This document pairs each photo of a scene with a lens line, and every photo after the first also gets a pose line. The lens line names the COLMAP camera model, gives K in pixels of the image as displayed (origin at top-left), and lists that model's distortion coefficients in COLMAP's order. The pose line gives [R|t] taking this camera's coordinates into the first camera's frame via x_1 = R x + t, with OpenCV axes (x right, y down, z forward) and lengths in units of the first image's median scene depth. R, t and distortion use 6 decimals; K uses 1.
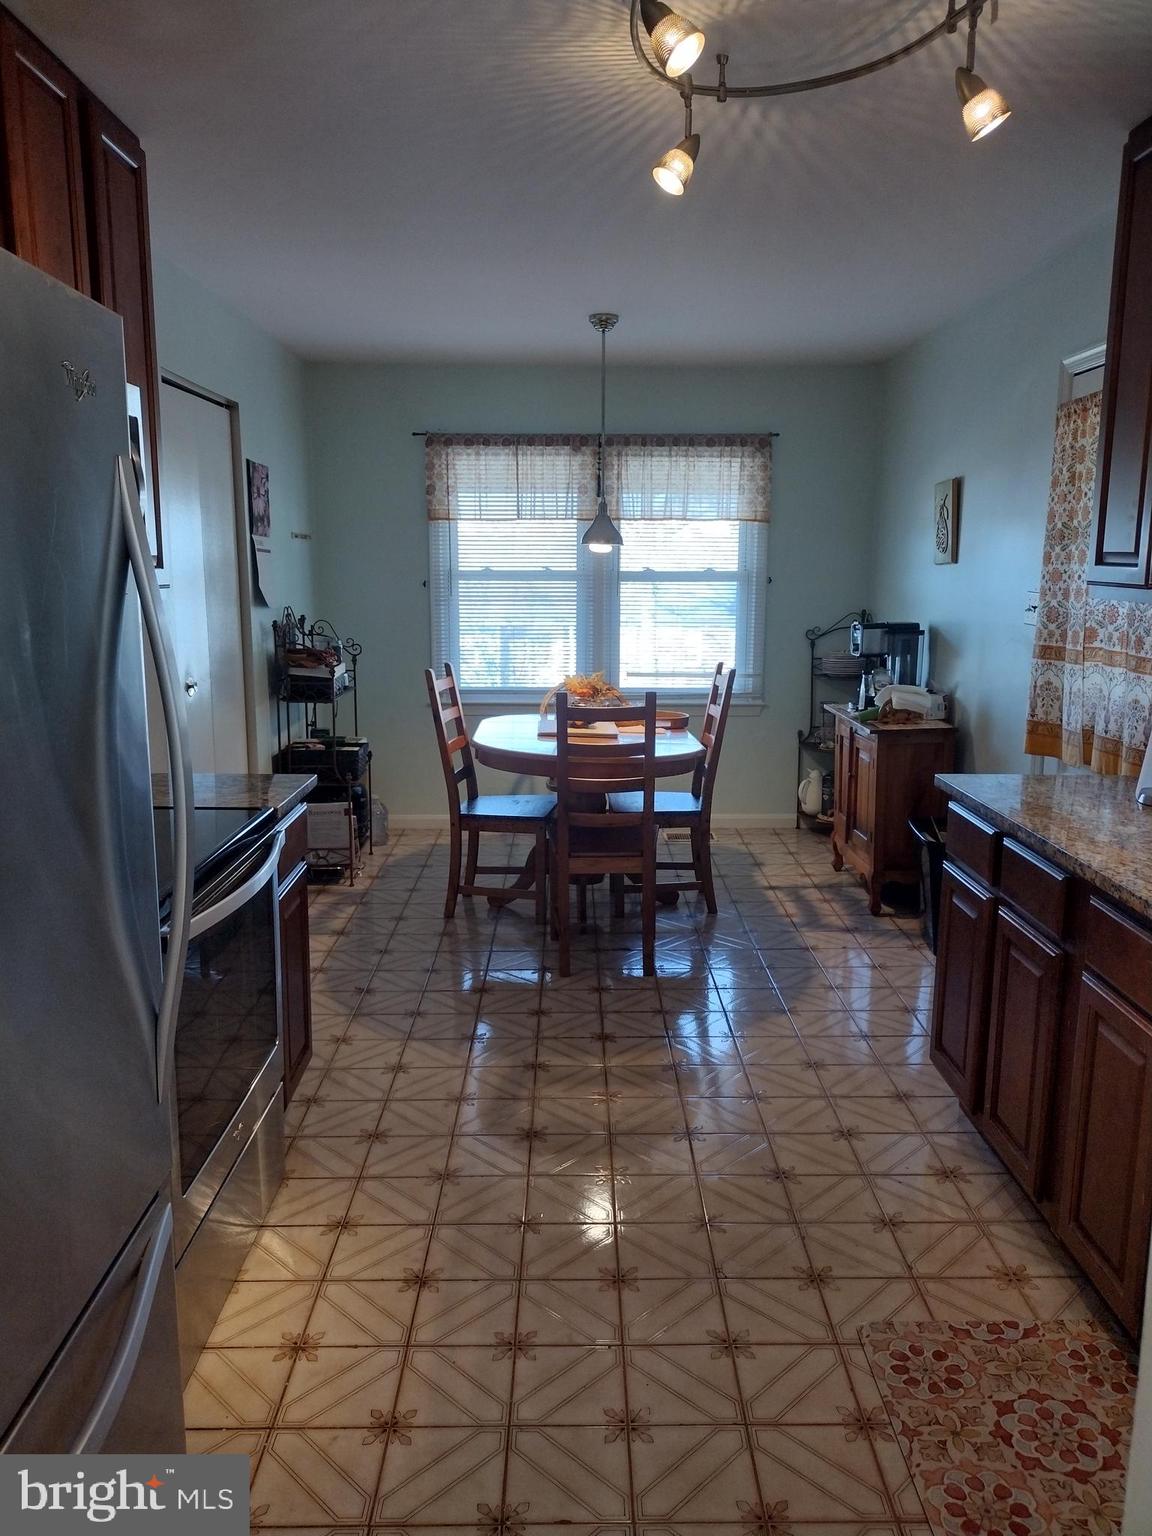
lens RADIAL K [[1150.3, 0, 576.4], [0, 1150.3, 766.8], [0, 0, 1]] dist [0.041301, -0.058555]
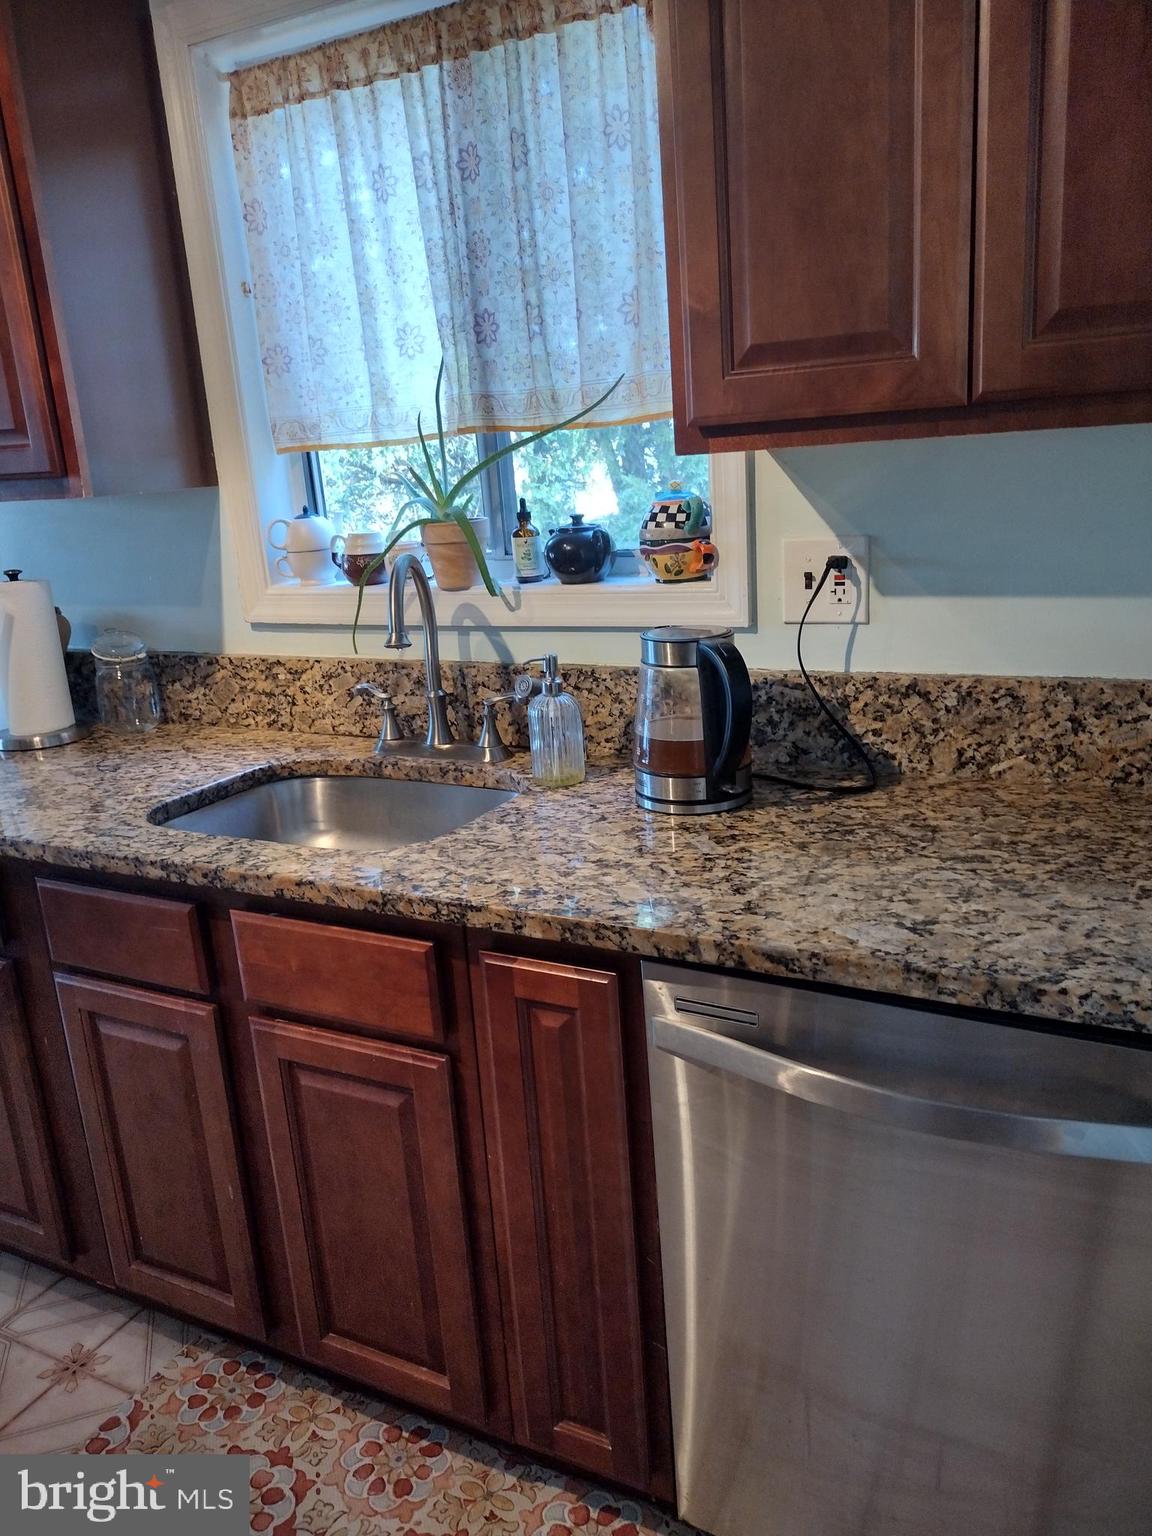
lens RADIAL K [[1150.3, 0, 587.5], [0, 1150.3, 760.5], [0, 0, 1]] dist [0.041301, -0.058555]
pose [[0.463630, -0.271292, 0.843474, -0.015822], [0.226014, 0.956690, 0.183474, -0.022114], [-0.856717, 0.105573, 0.504866, 0.287051]]
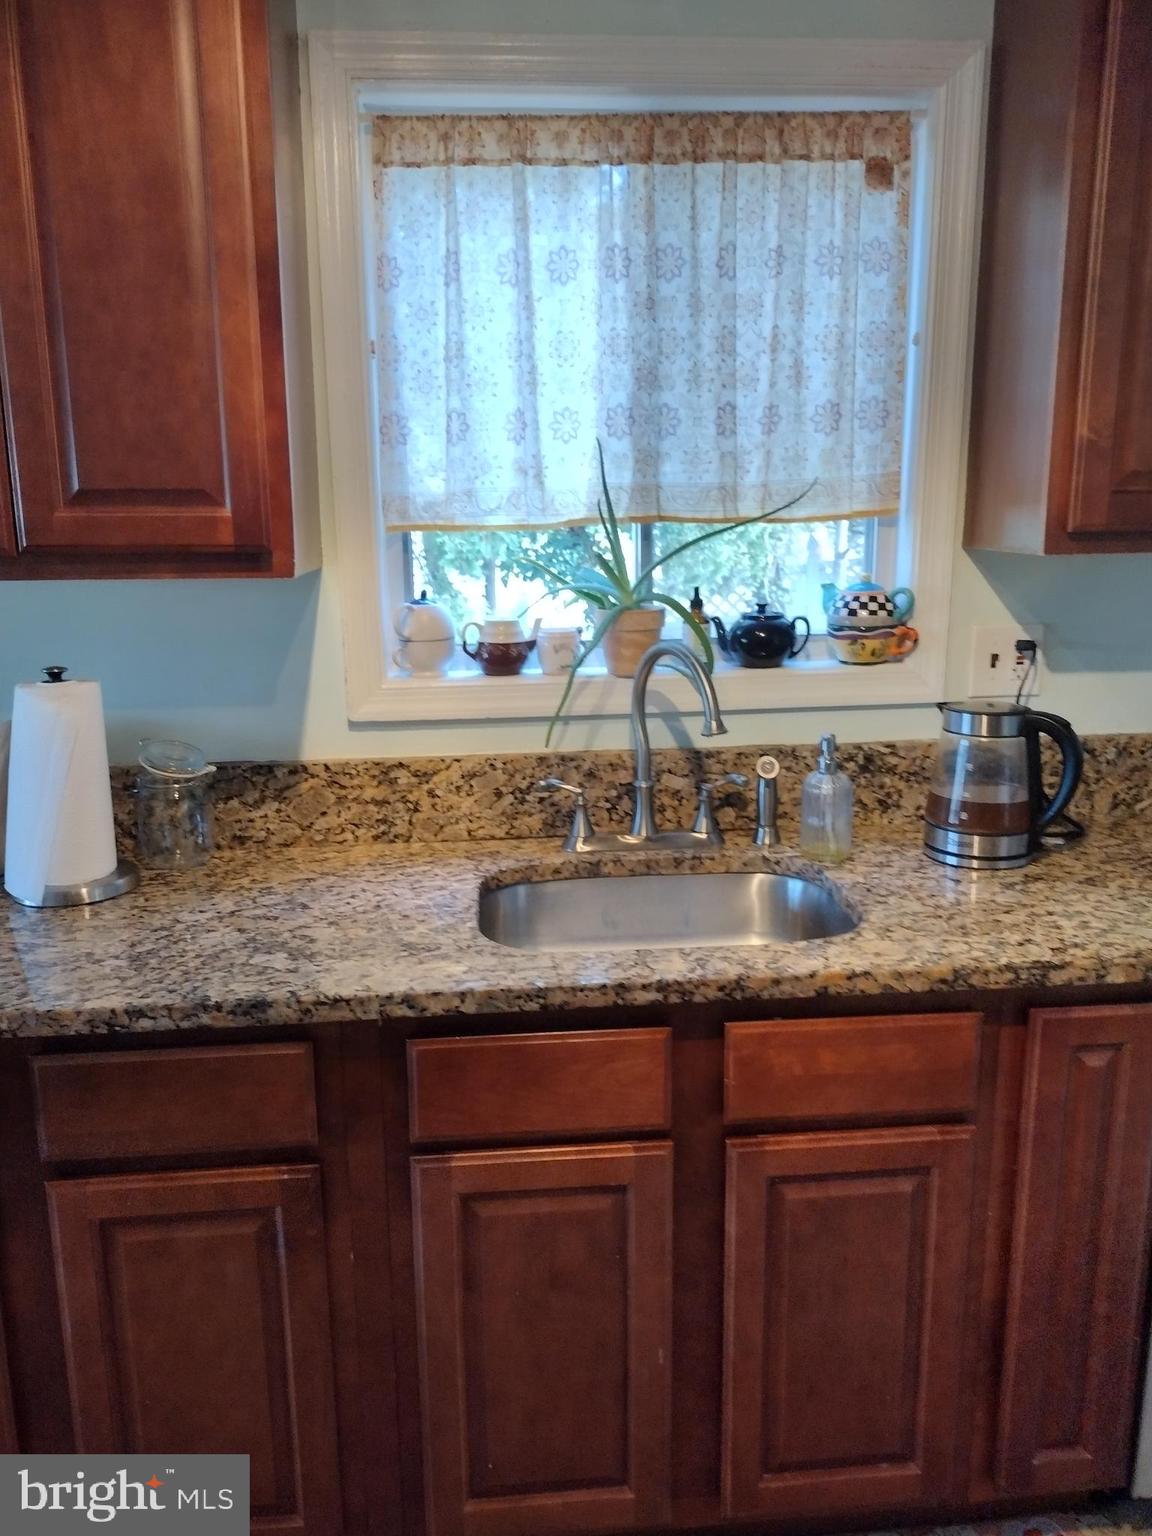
lens RADIAL K [[1150.3, 0, 579.0], [0, 1150.3, 754.3], [0, 0, 1]] dist [0.041301, -0.058555]
pose [[-0.075358, -0.213225, 0.974093, -0.137682], [0.191733, 0.955544, 0.223997, -0.158663], [-0.978550, 0.203646, -0.031125, 0.903370]]
